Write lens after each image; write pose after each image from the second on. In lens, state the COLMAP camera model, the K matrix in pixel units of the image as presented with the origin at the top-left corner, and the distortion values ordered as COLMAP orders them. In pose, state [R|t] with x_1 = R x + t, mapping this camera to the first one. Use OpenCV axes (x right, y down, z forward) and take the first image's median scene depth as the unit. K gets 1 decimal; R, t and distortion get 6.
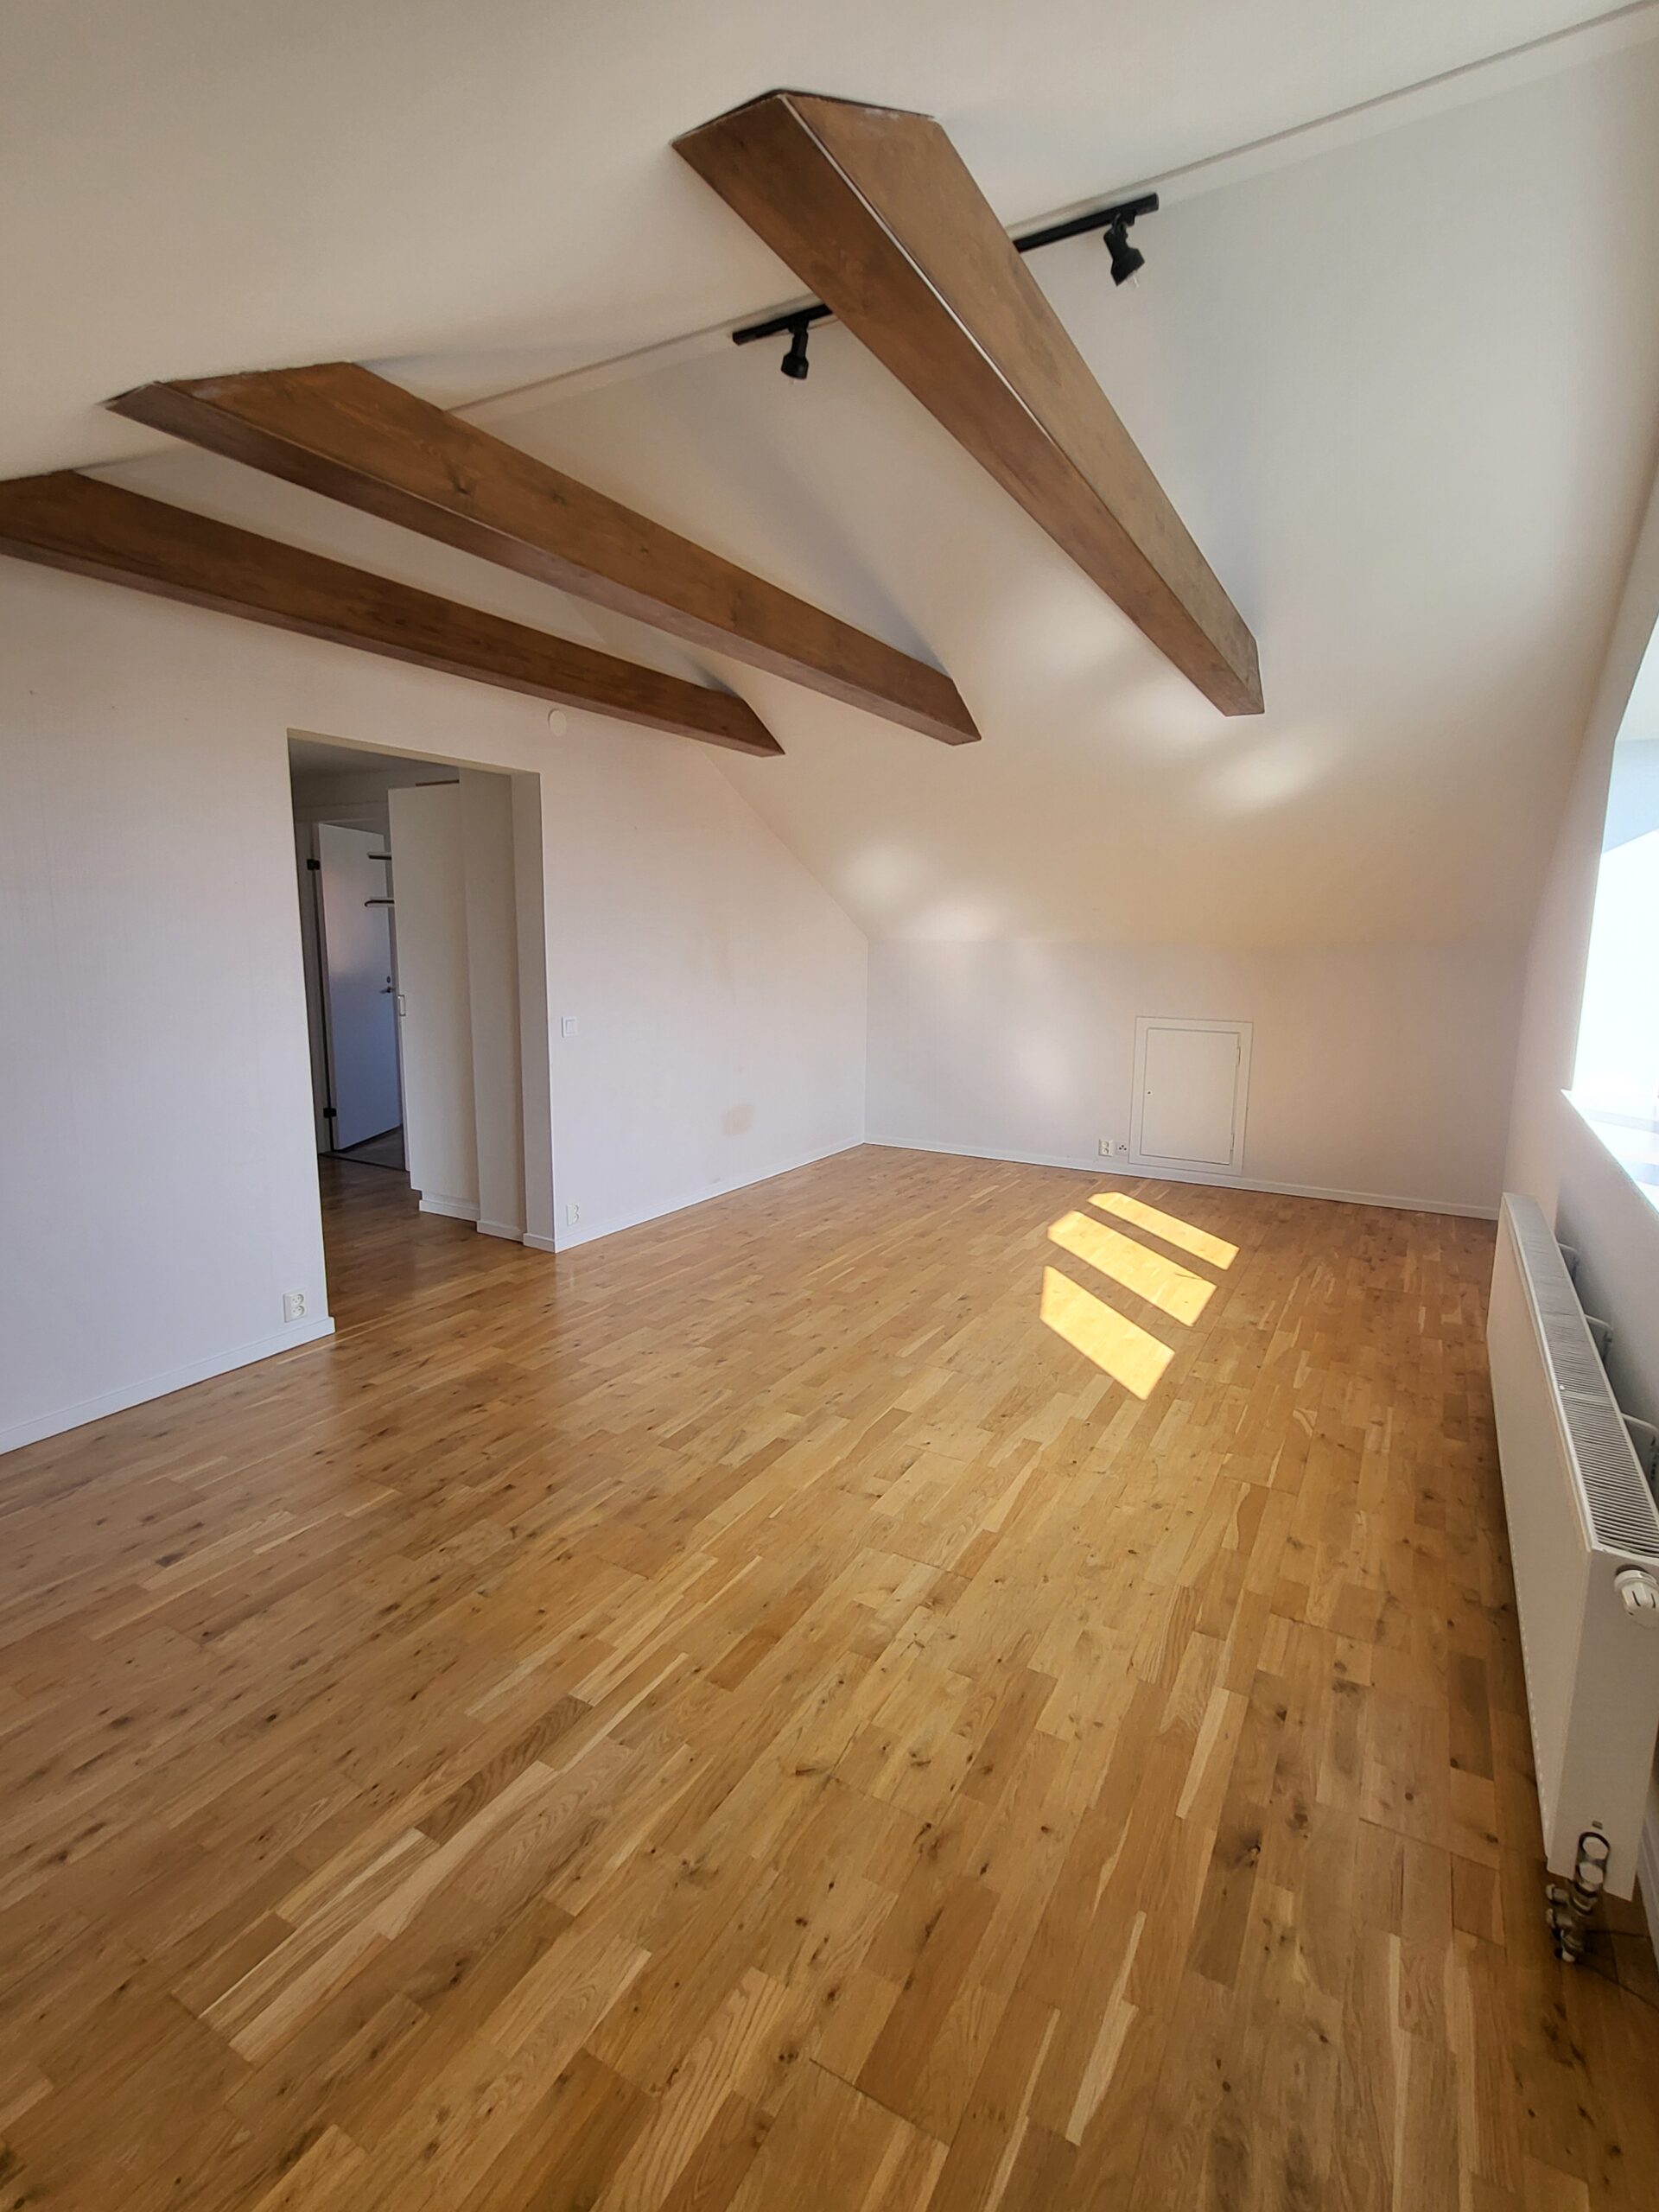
lens RADIAL K [[1033.2, 0, 832.2], [0, 1033.2, 1091.1], [0, 0, 1]] dist [0.011762, -0.007178]
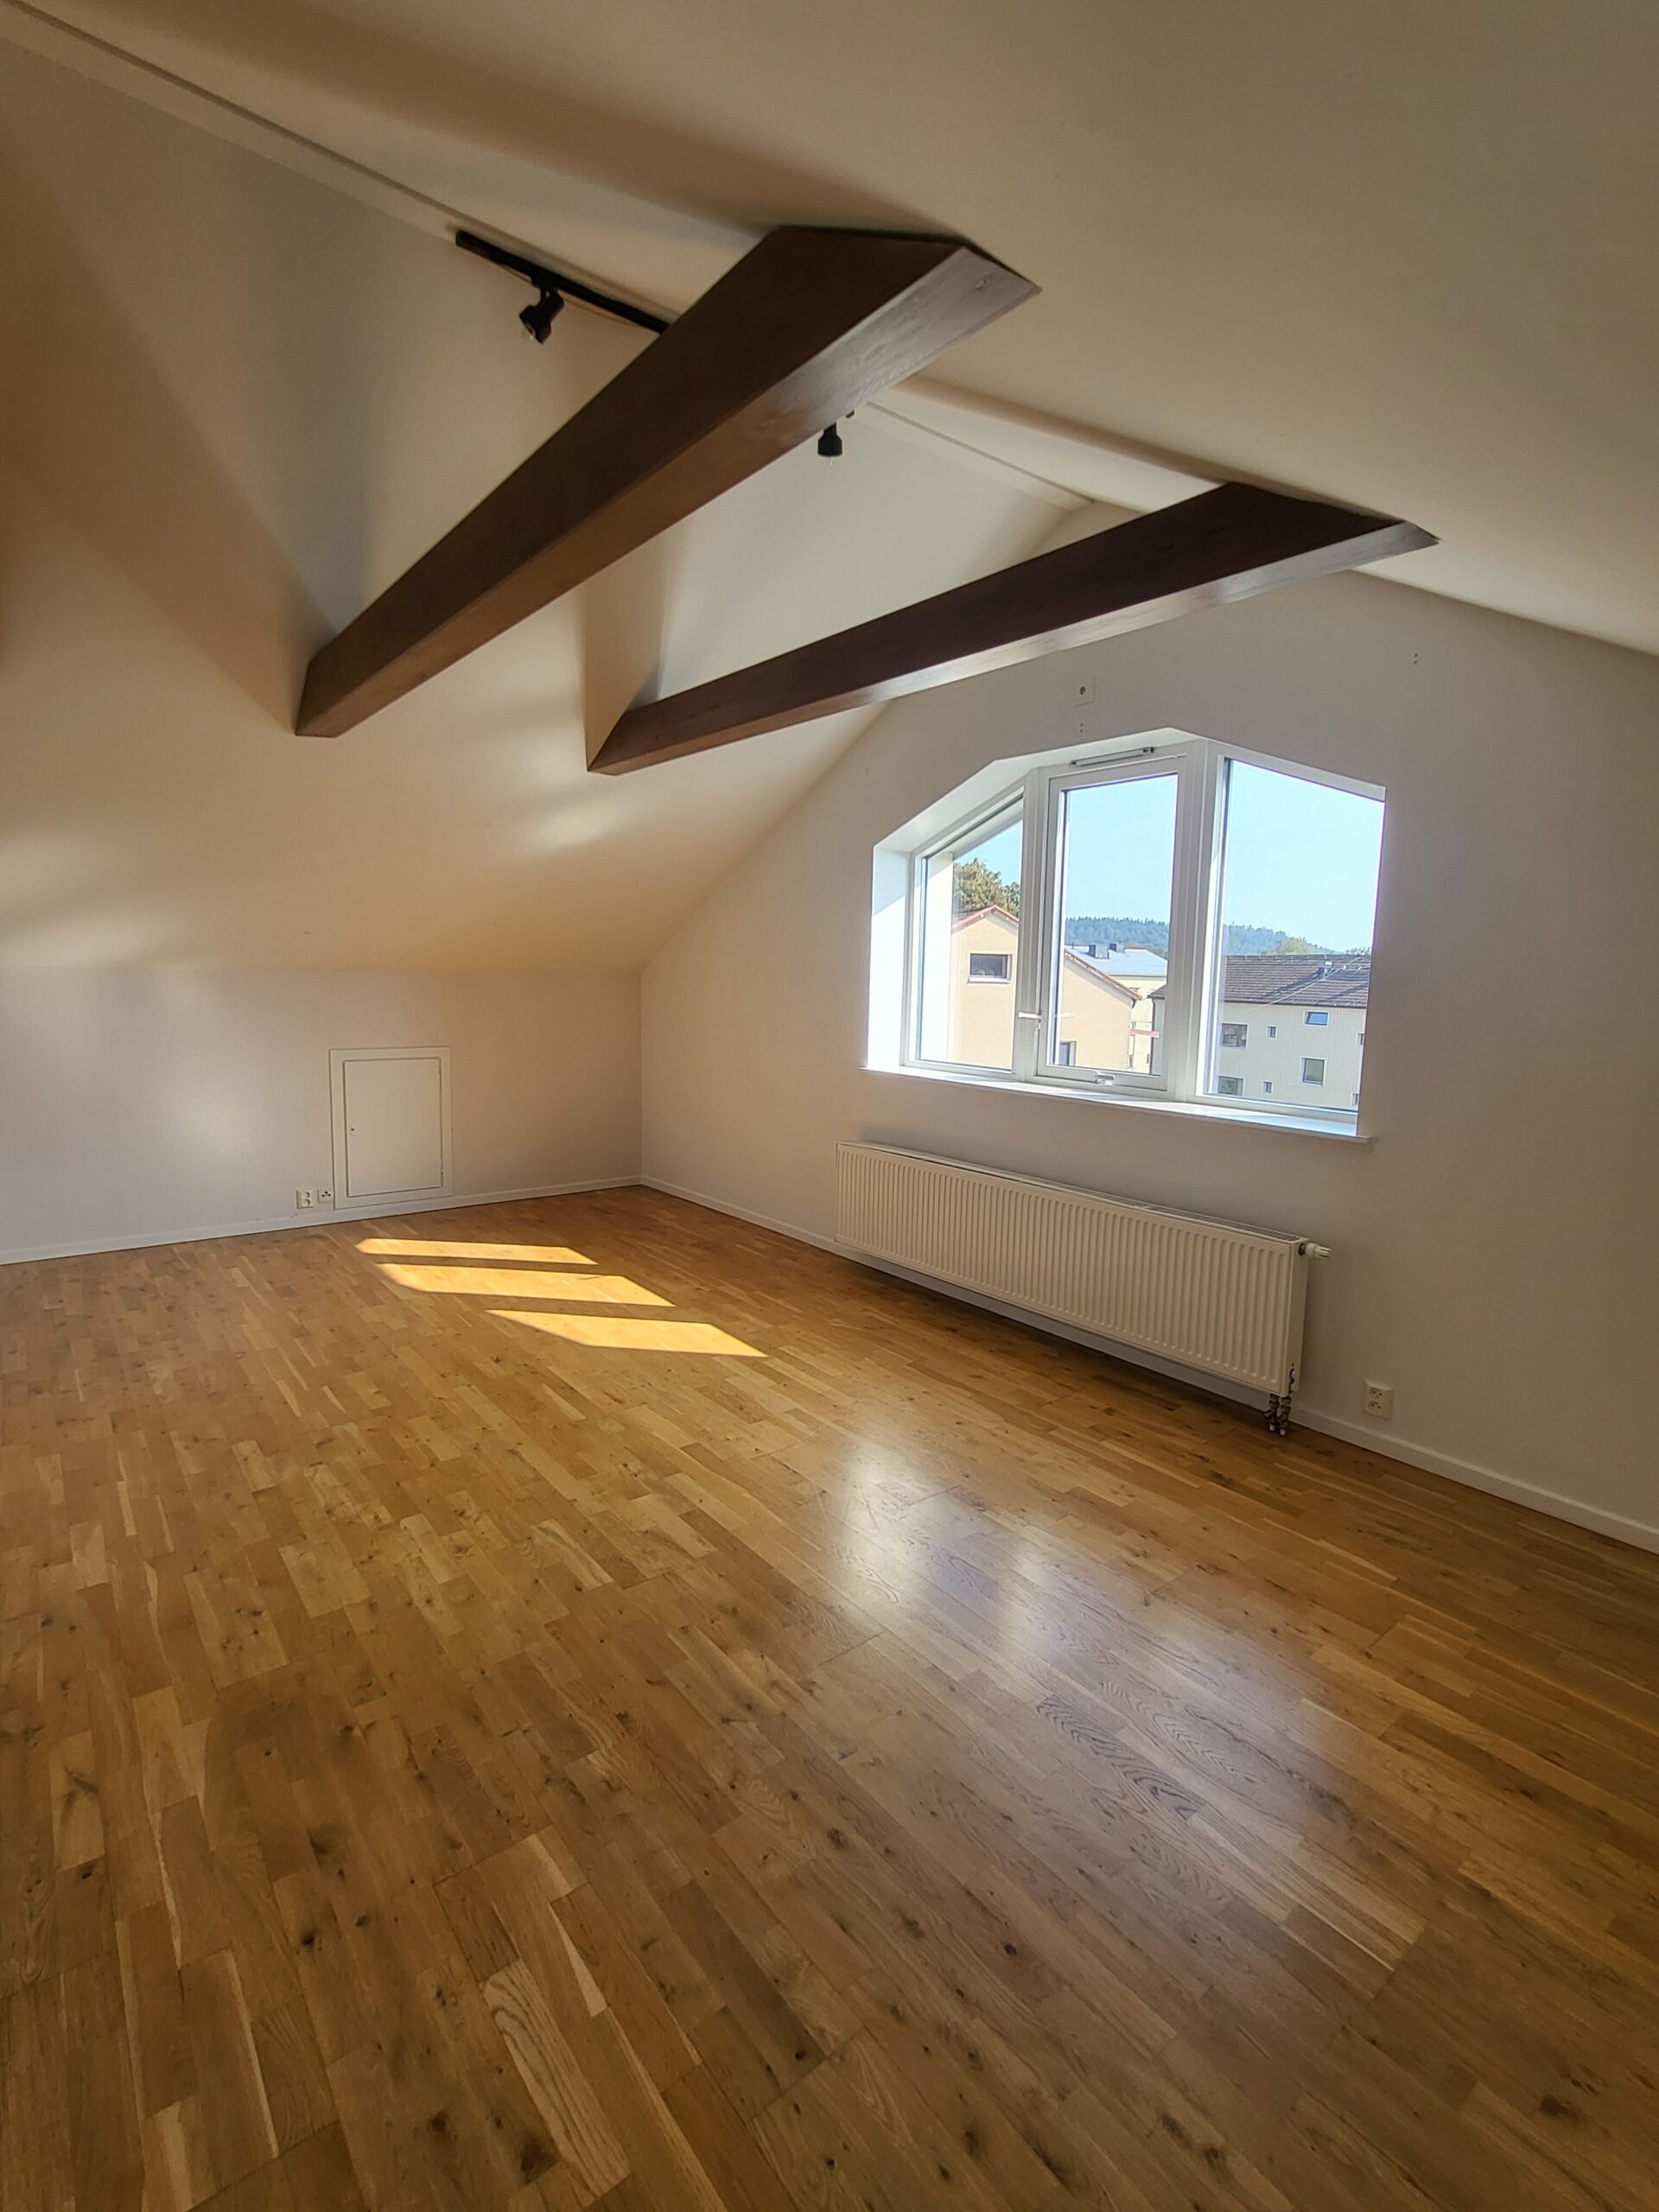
lens RADIAL K [[1033.2, 0, 832.2], [0, 1033.2, 1091.1], [0, 0, 1]] dist [0.011762, -0.007178]
pose [[0.362211, -0.106493, 0.925993, -0.765429], [0.121726, 0.990348, 0.066280, -0.080568], [-0.924113, 0.088710, 0.371678, 0.461631]]
